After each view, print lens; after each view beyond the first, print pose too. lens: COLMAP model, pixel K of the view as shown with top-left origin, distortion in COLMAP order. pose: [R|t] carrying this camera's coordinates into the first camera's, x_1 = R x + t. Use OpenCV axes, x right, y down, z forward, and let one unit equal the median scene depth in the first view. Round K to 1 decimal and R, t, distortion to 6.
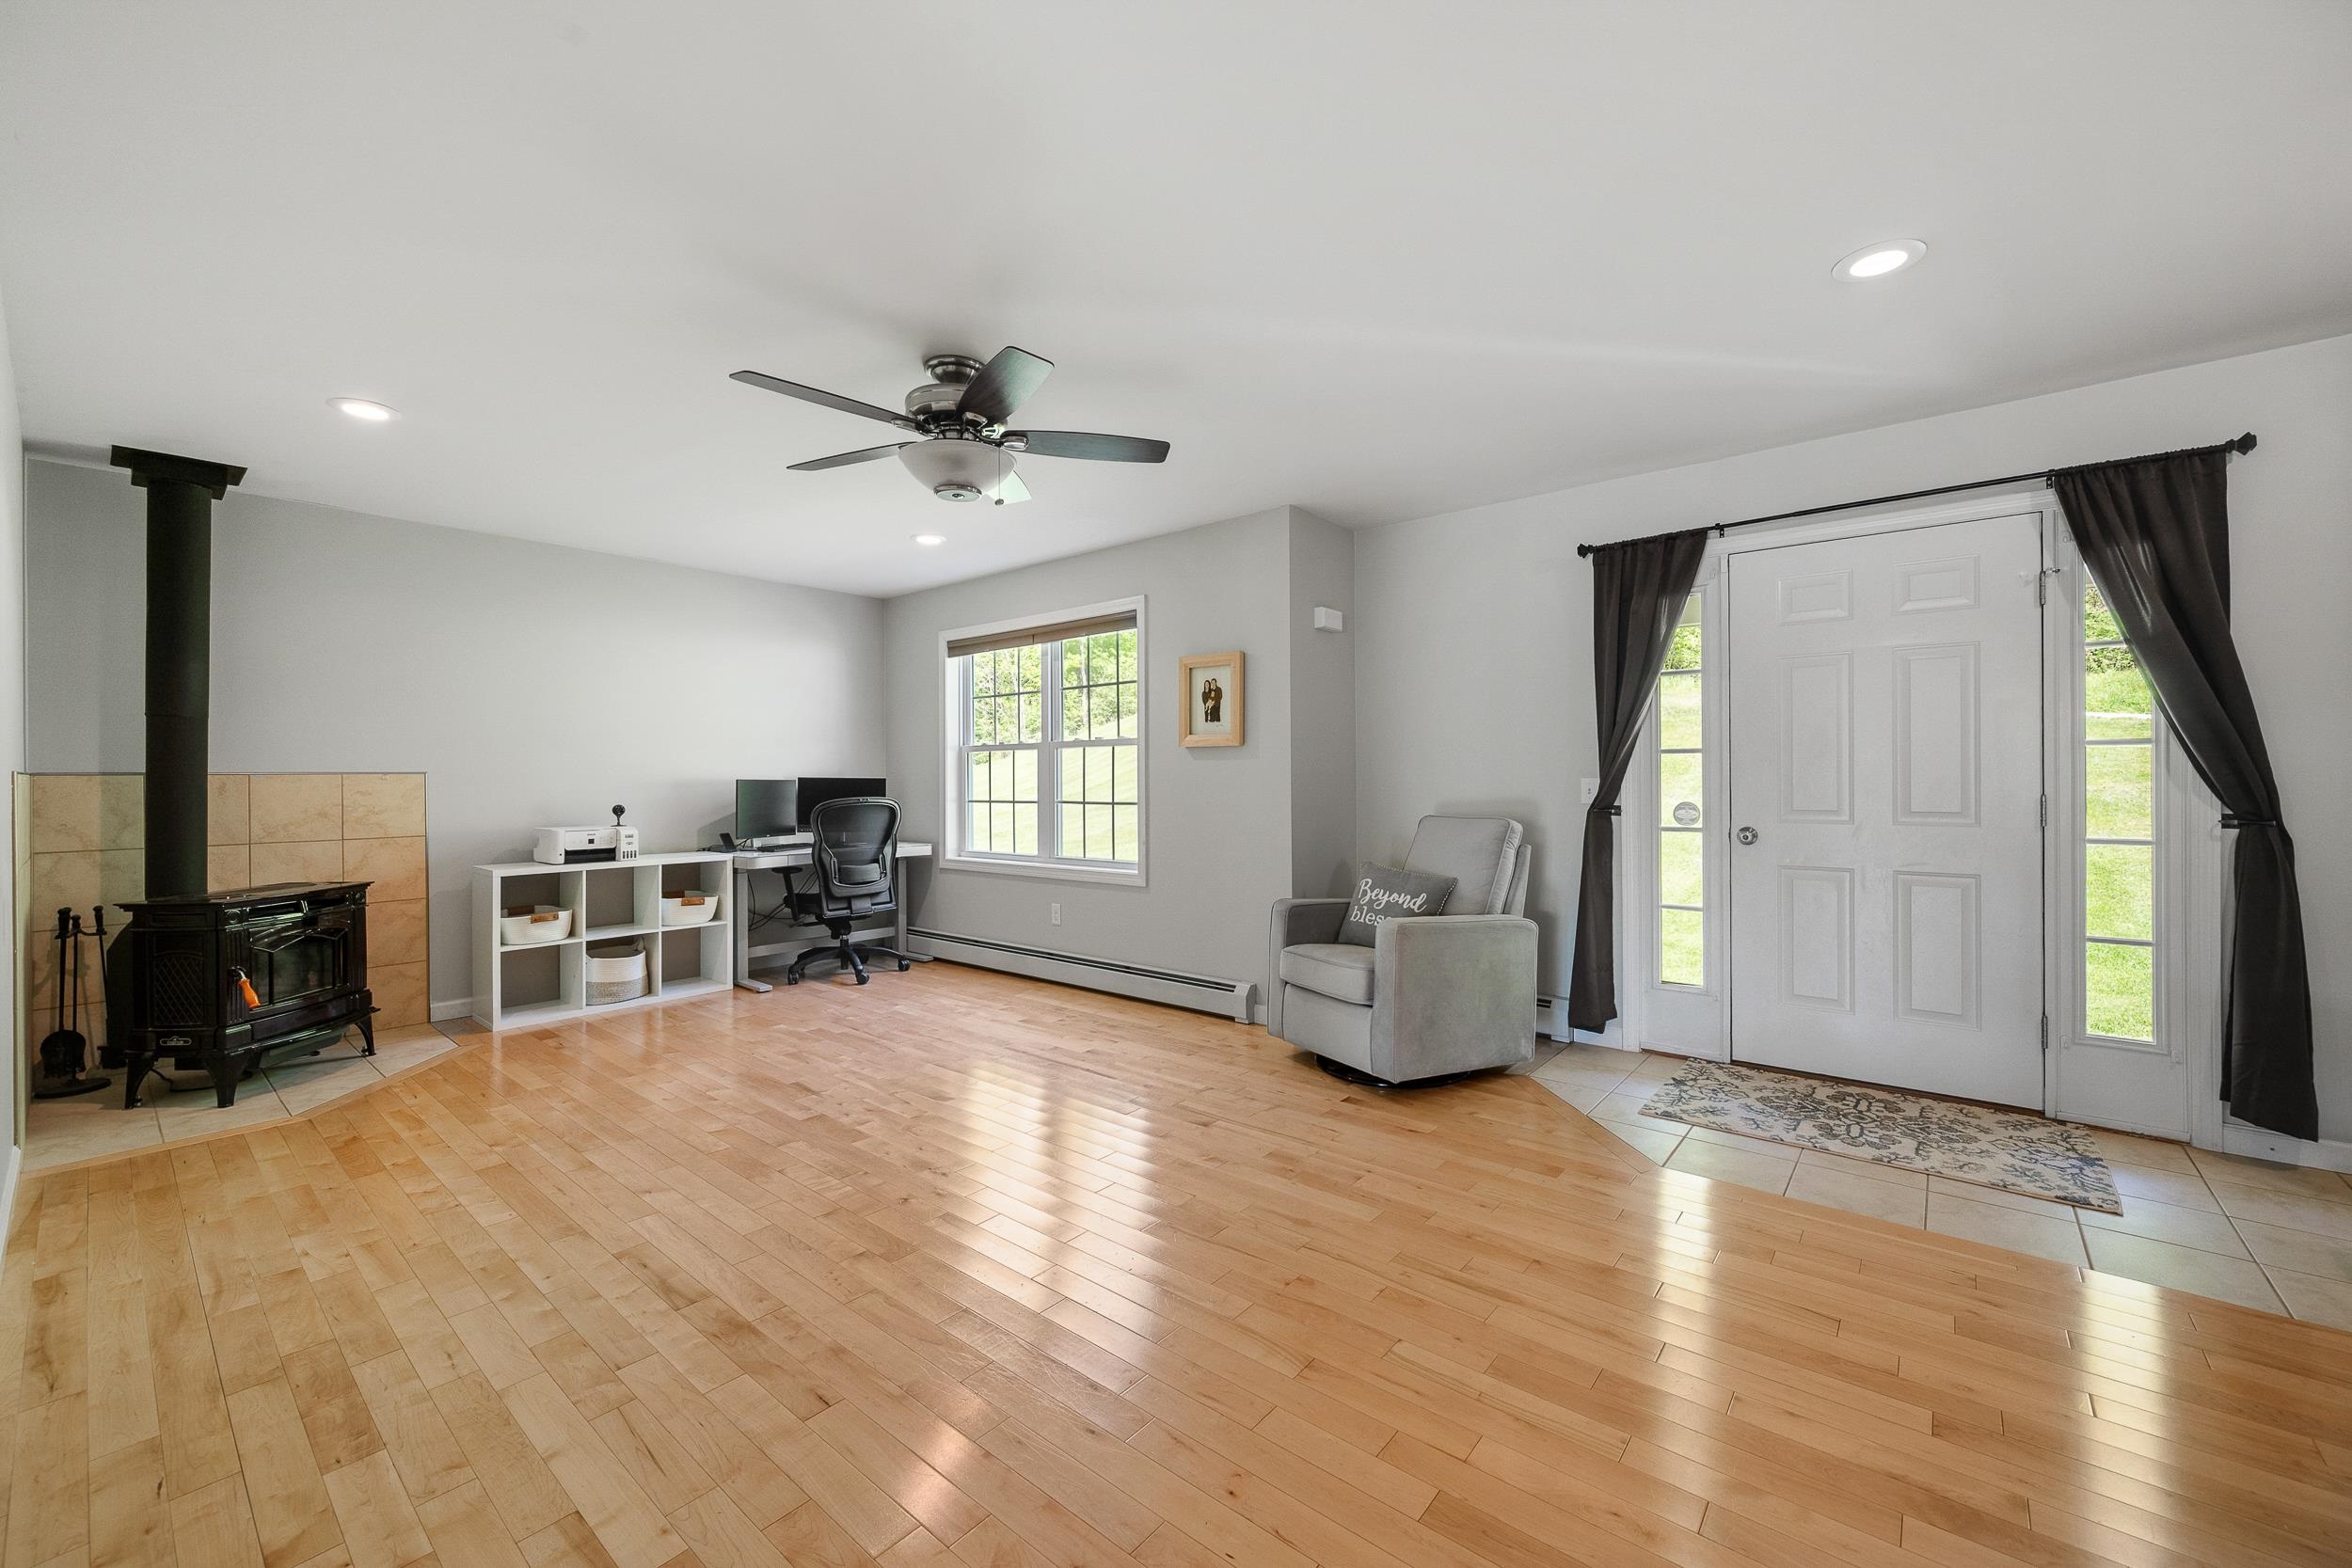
lens RADIAL K [[922.7, 0, 1172.8], [0, 922.7, 772.6], [0, 0, 1]] dist [-0.000269, -0.000217]
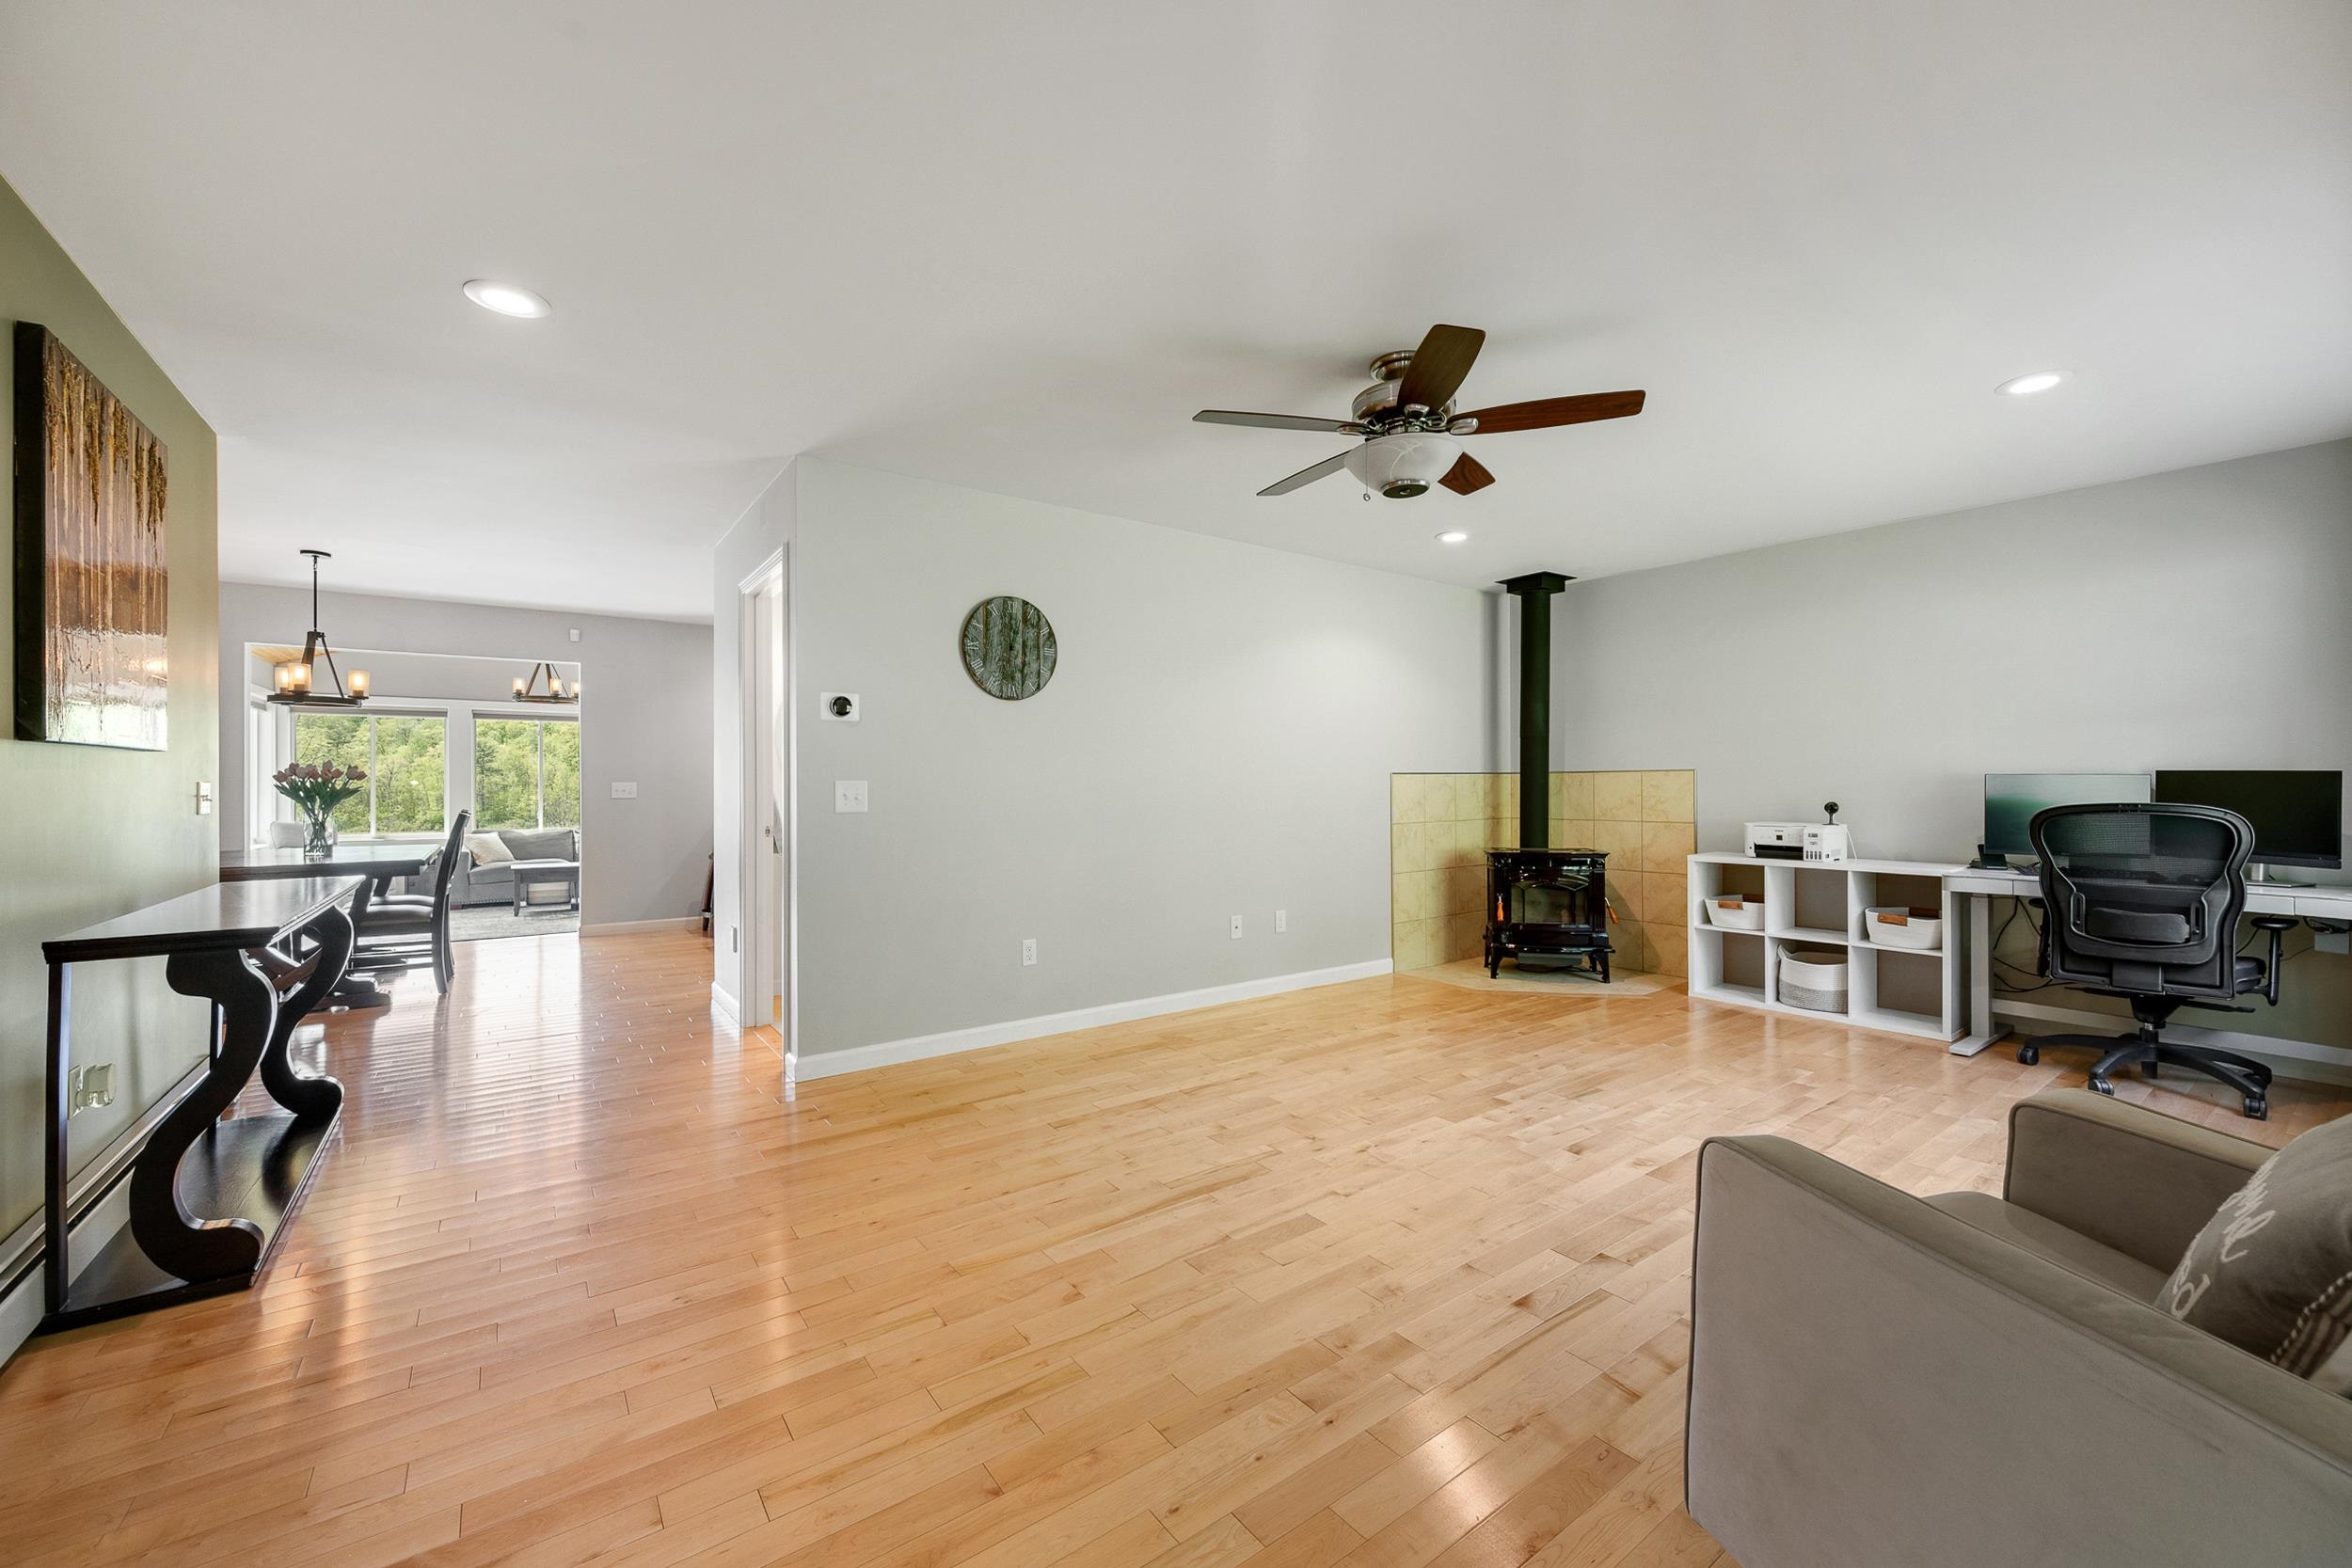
lens RADIAL K [[913.3, 0, 1178.4], [0, 913.3, 786.4], [0, 0, 1]] dist [0.000995, -0.000014]
pose [[-0.236453, 0.008797, -0.971603, 0.621419], [0.011172, 0.999918, 0.006334, 0.008476], [0.971579, -0.009357, -0.236532, 0.802857]]
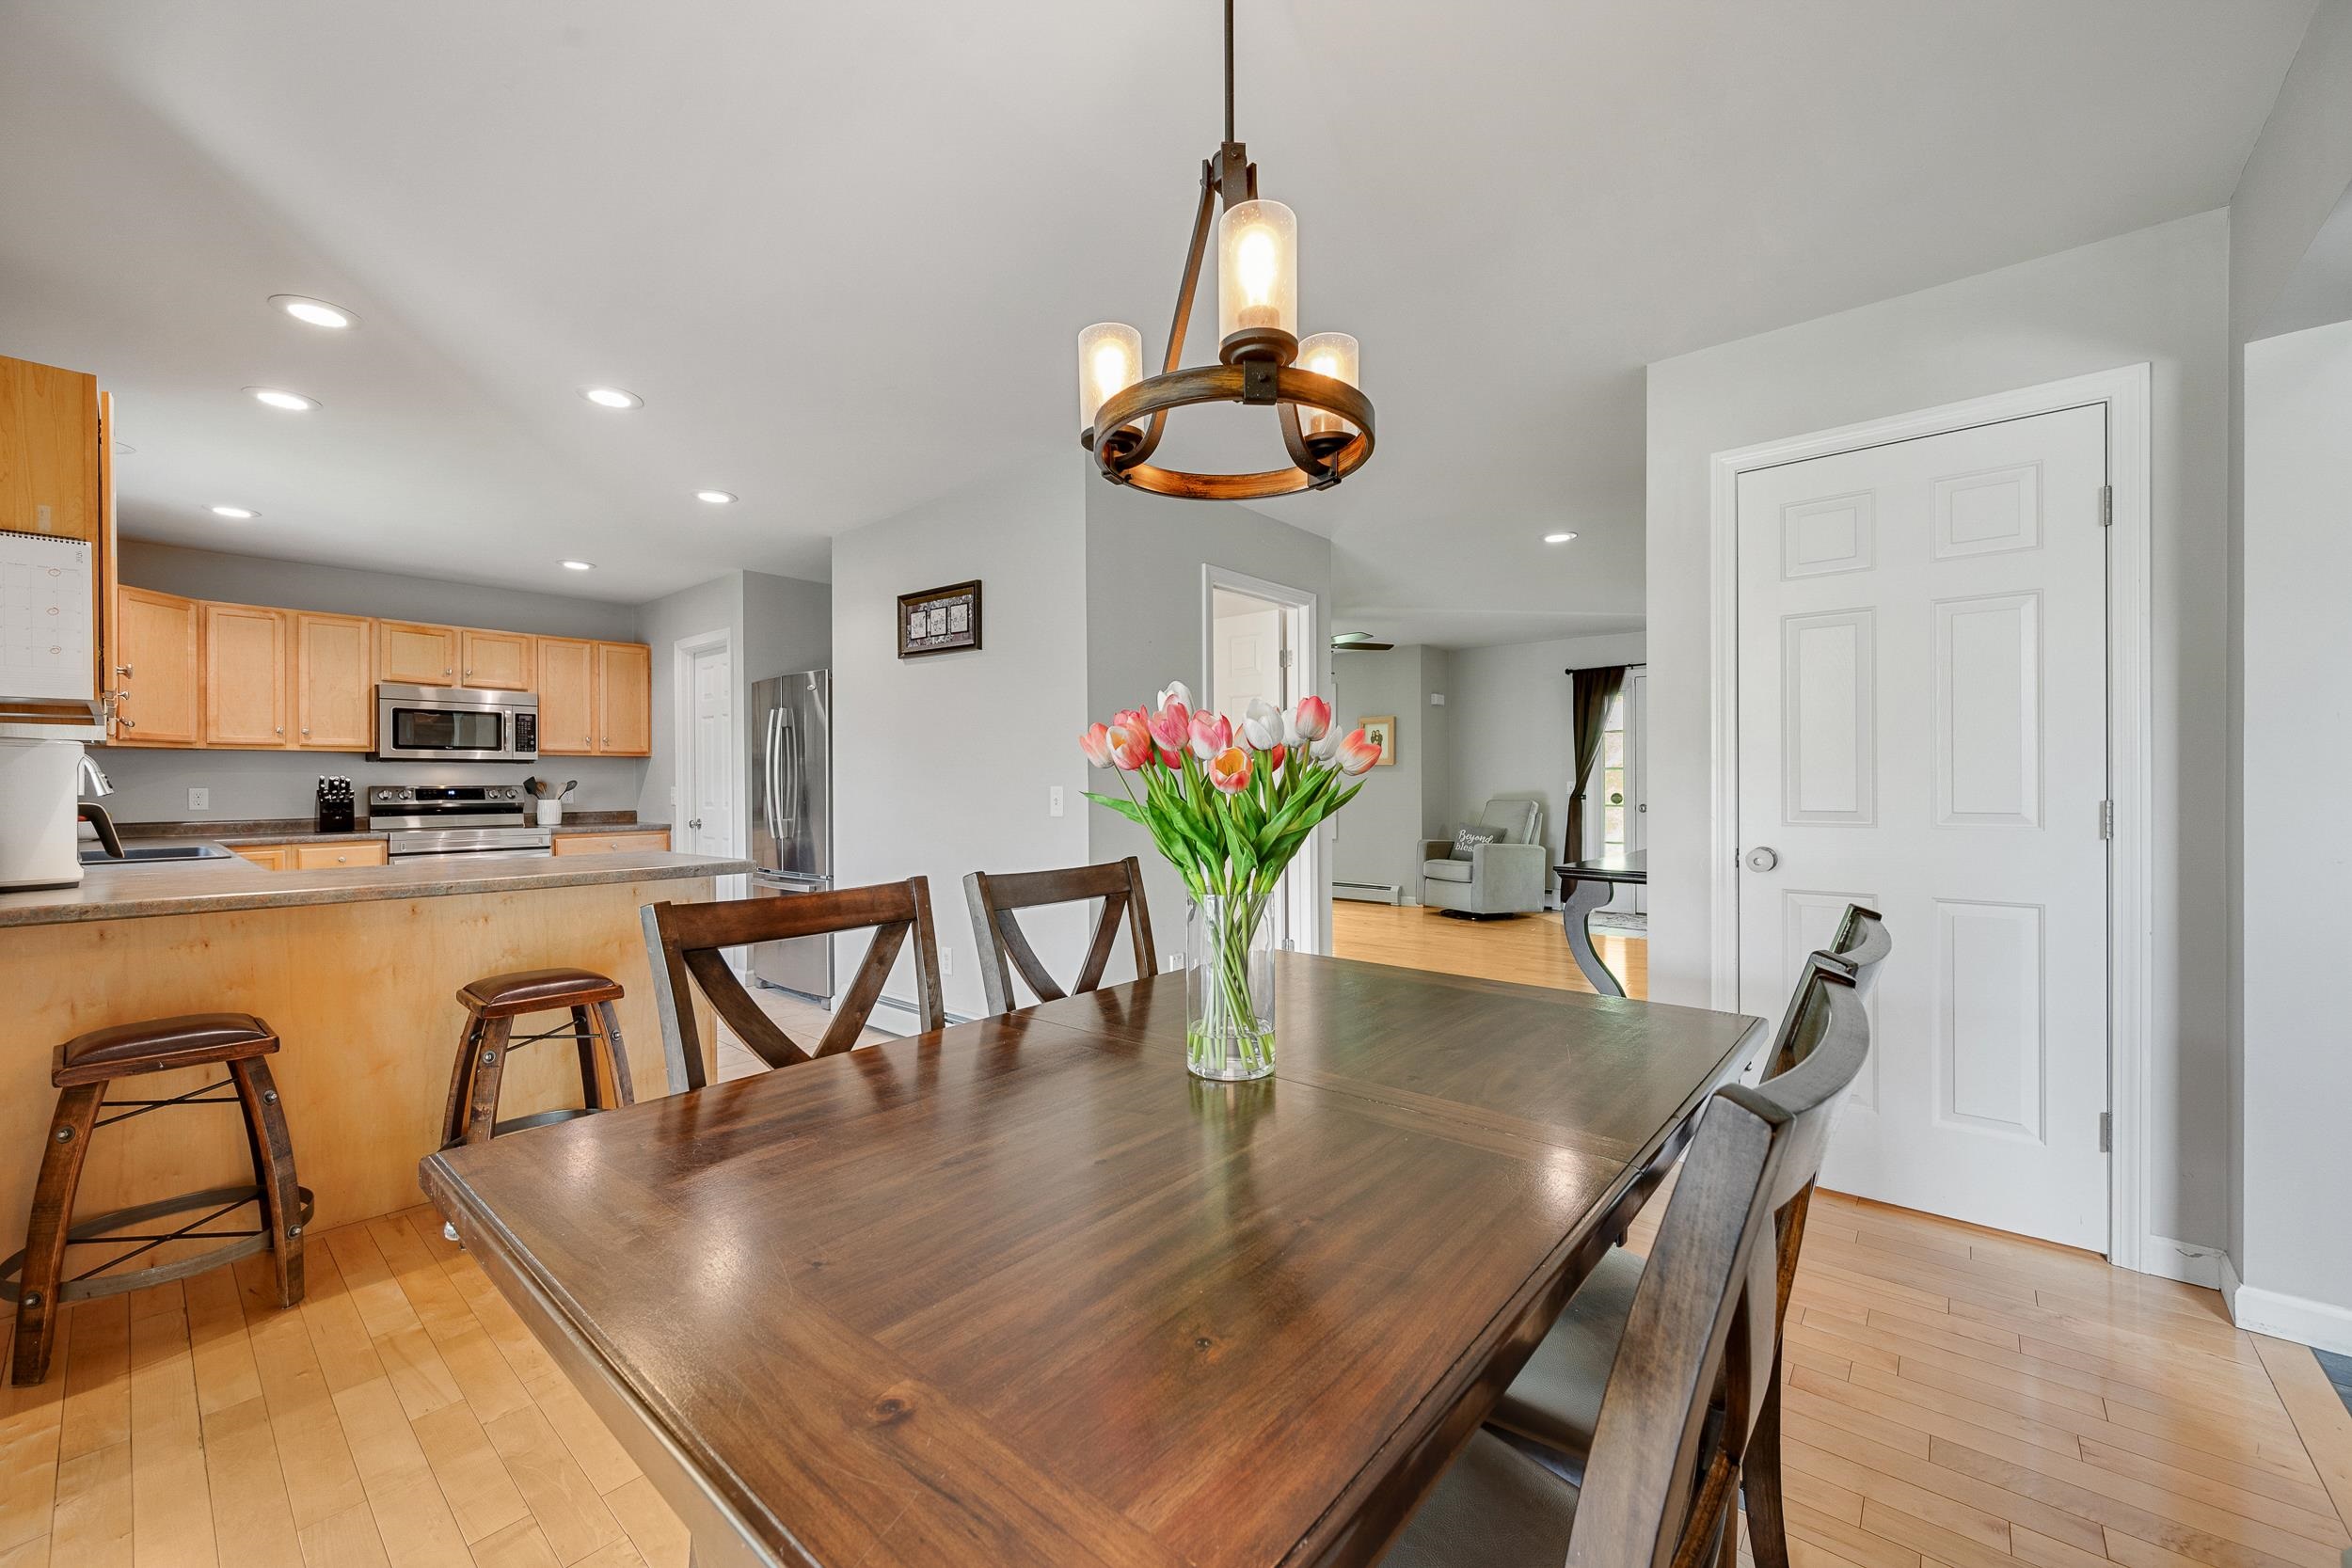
lens RADIAL K [[913.3, 0, 1178.4], [0, 913.3, 786.4], [0, 0, 1]] dist [0.000995, -0.000014]
pose [[0.999979, -0.000284, -0.006511, -0.458518], [0.000356, 0.999939, 0.011010, -0.006627], [0.006508, -0.011012, 0.999918, -1.164745]]
